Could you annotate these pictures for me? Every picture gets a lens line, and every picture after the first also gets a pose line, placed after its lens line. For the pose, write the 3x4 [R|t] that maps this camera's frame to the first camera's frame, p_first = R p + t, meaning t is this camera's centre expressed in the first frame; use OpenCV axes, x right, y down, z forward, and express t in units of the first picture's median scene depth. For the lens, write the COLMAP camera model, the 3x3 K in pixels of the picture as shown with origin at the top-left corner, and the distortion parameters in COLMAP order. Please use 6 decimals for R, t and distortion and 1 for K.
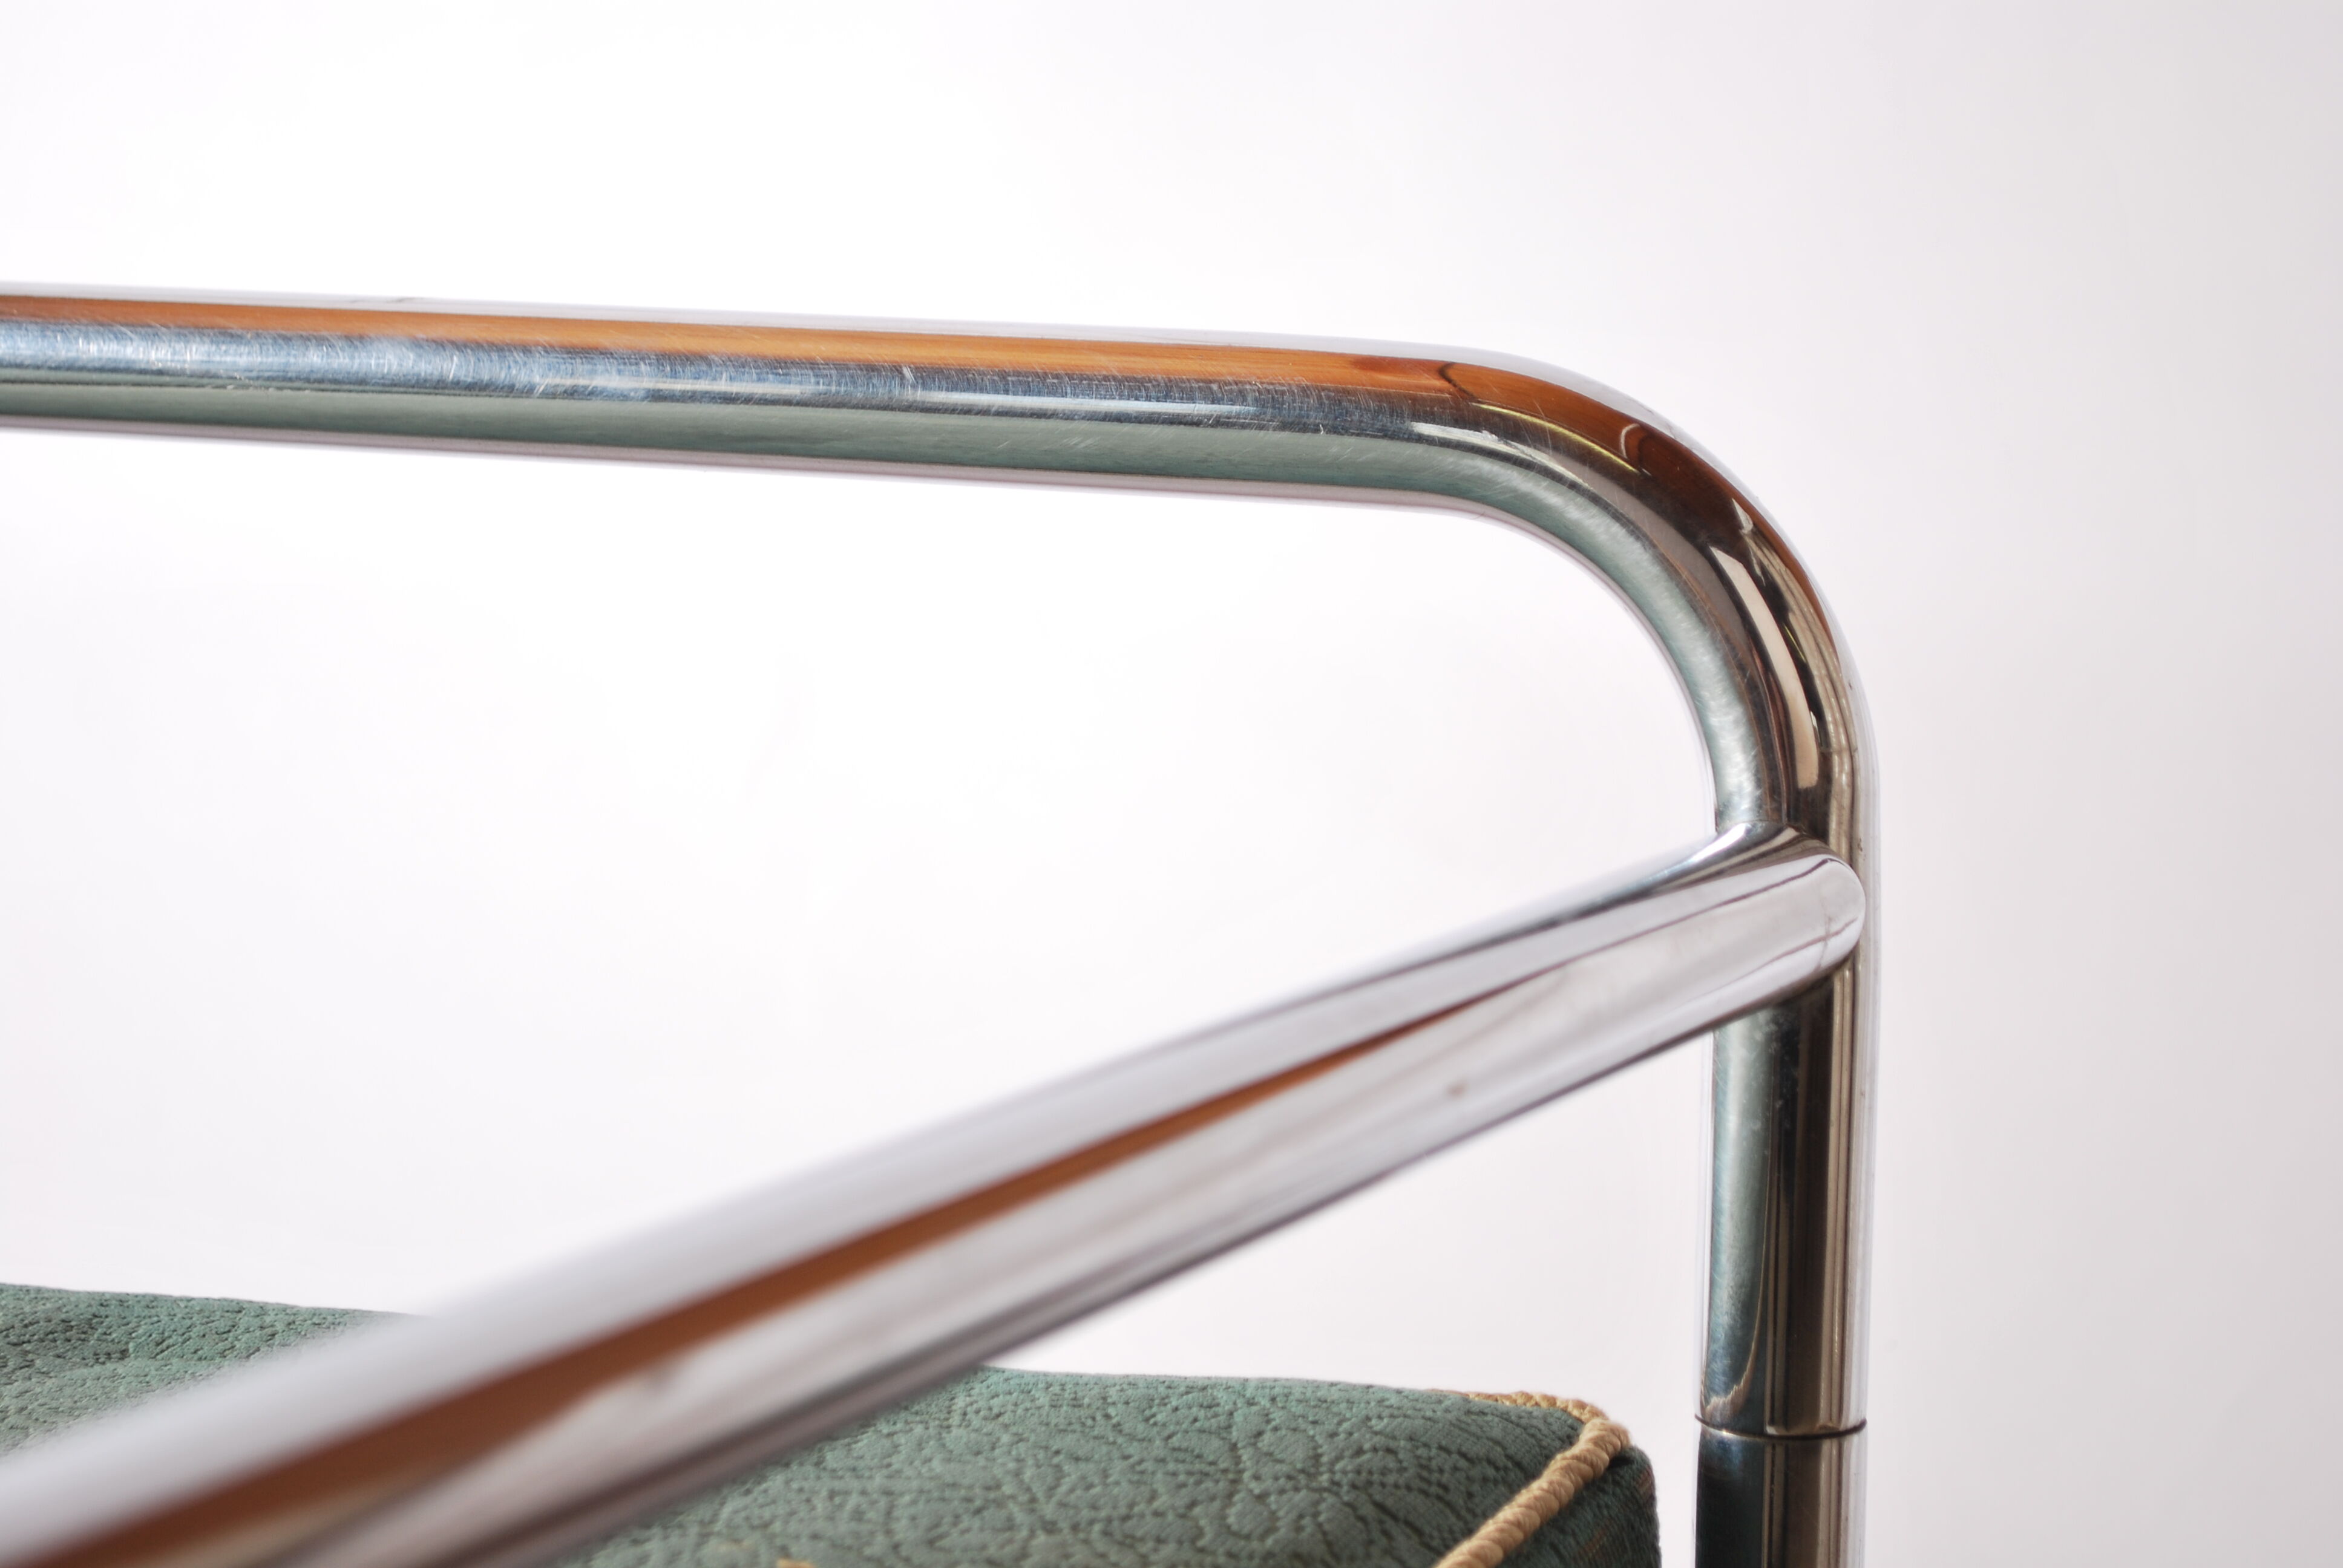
lens RADIAL K [[5551.7, 0, 1172.4], [0, 5551.7, 789.3], [0, 0, 1]] dist [1.025212, 0.000000]
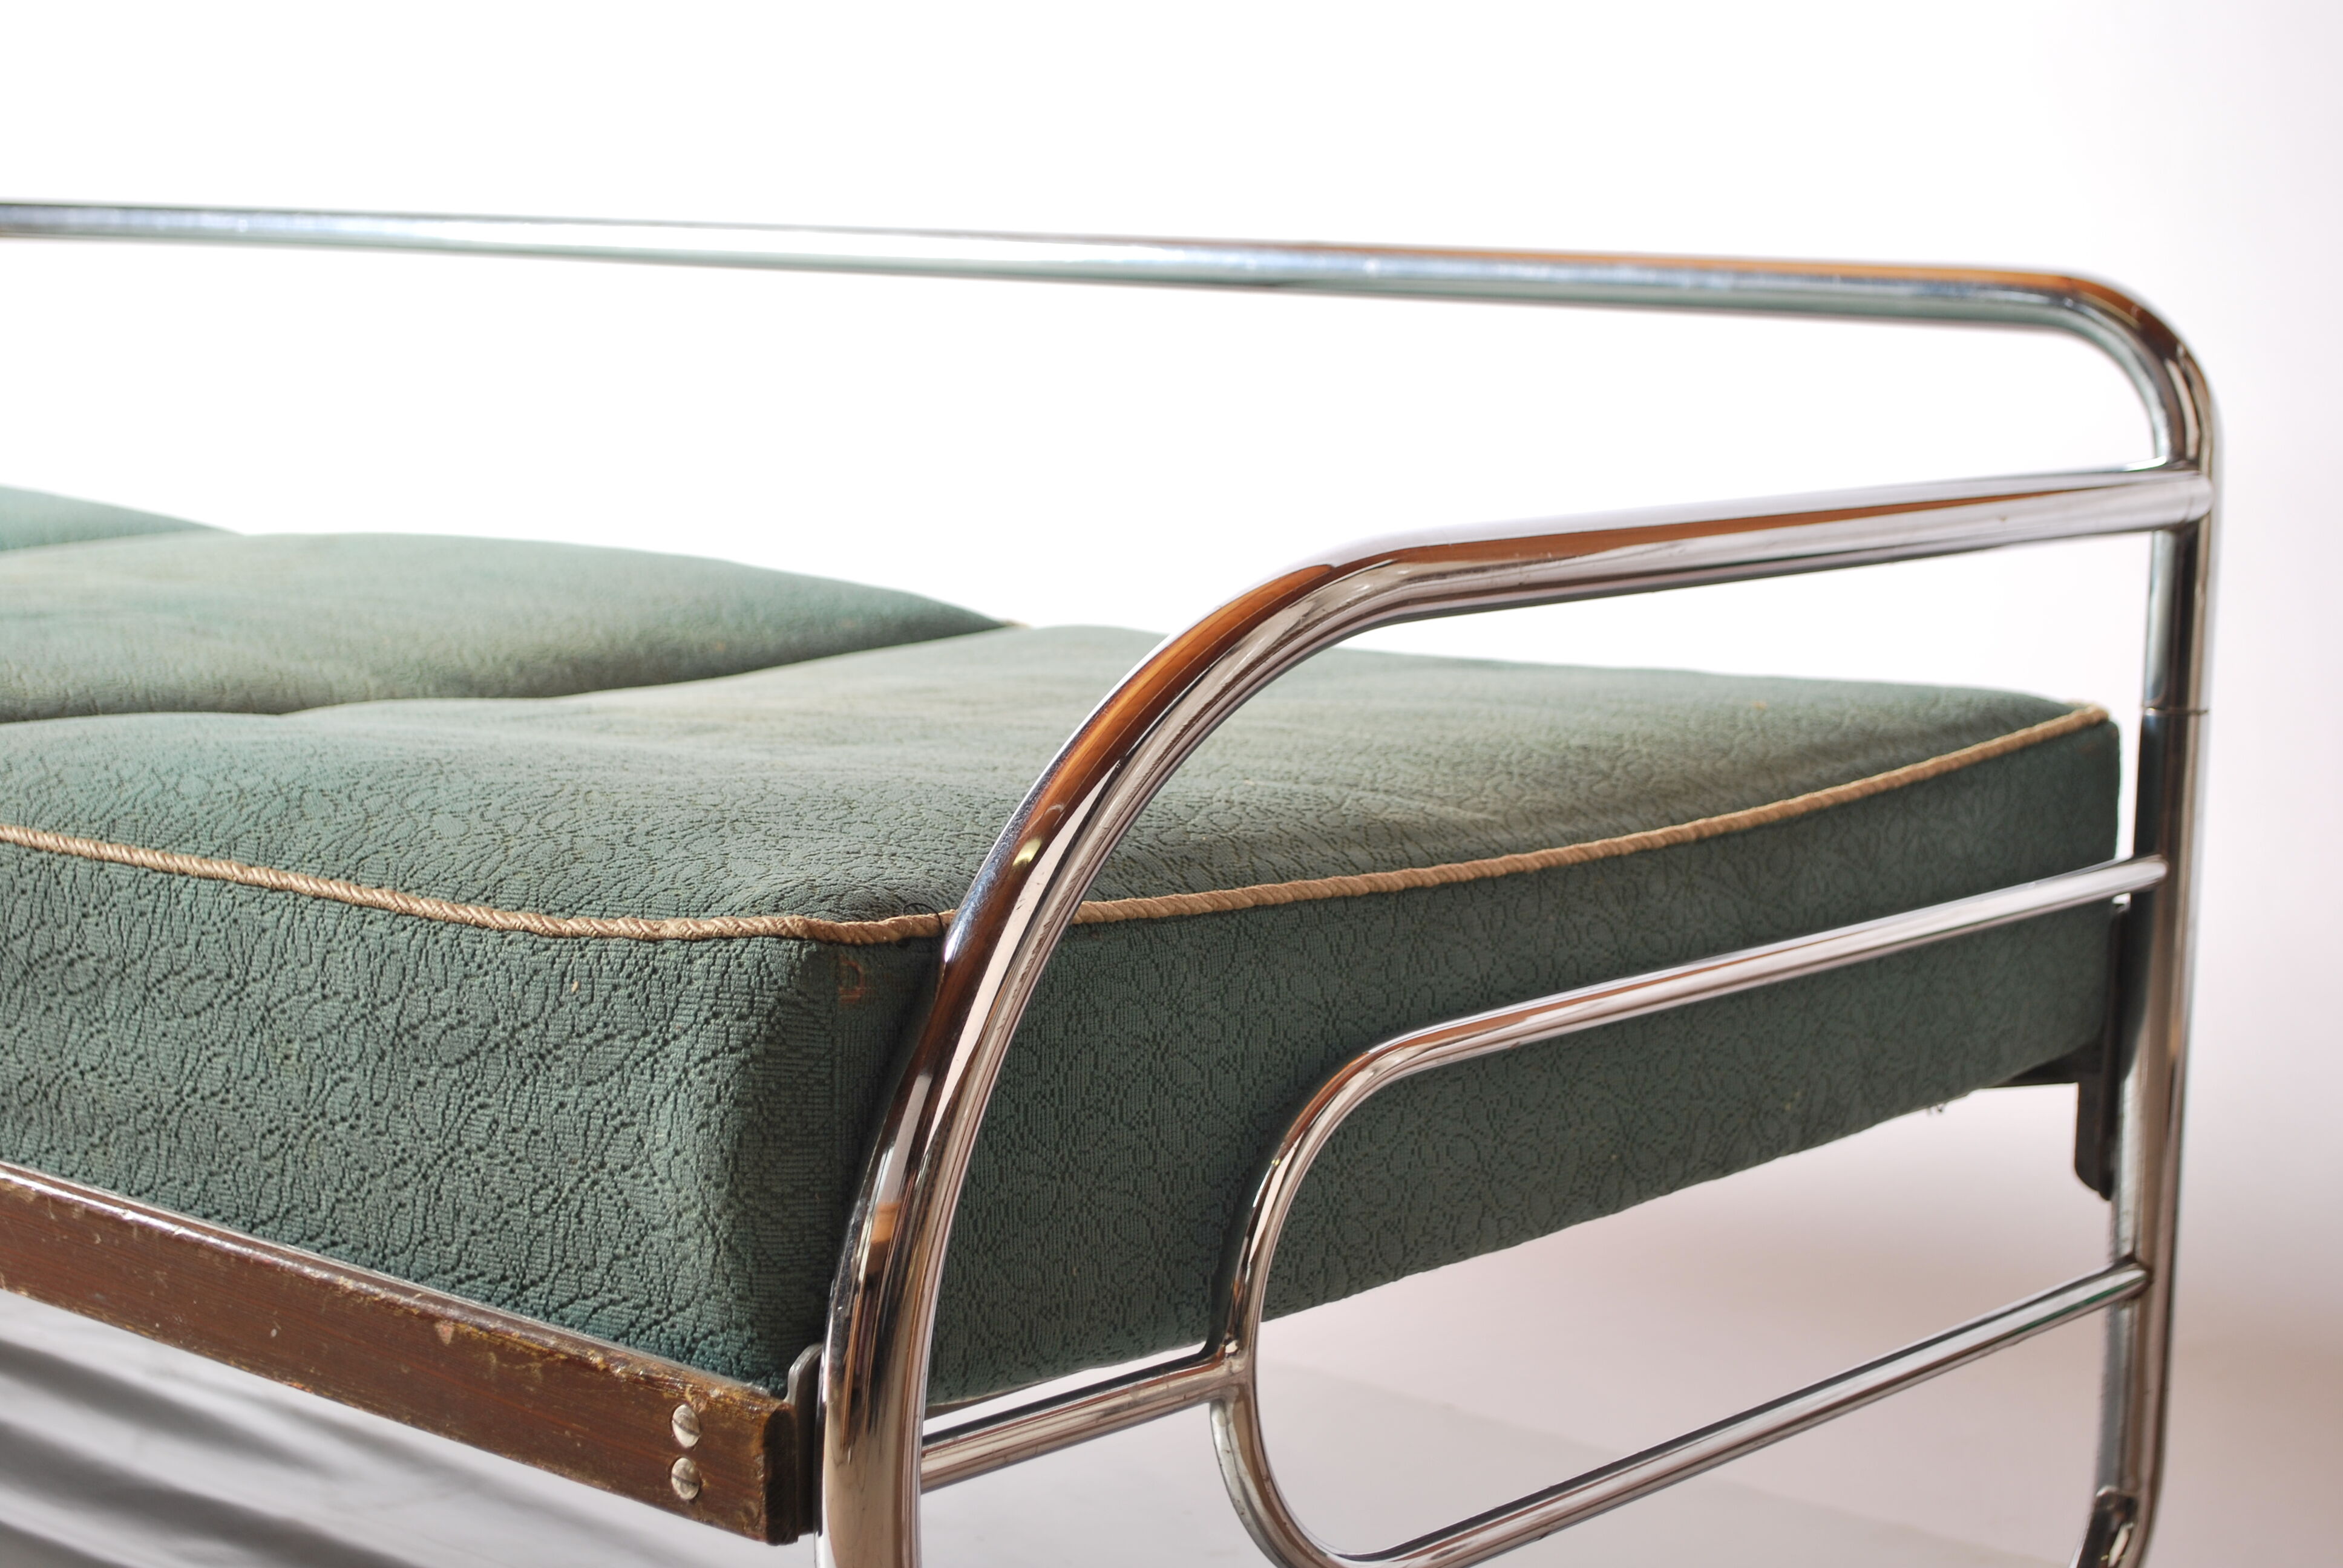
lens RADIAL K [[4065.9, 0, 1172.1], [0, 4065.9, 803.4], [0, 0, 1]] dist [-0.118651, 0.000000]
pose [[0.988406, 0.023587, -0.149991, -0.063571], [-0.014718, 0.998092, 0.059967, 0.056119], [0.151120, -0.057064, 0.986867, -0.851782]]
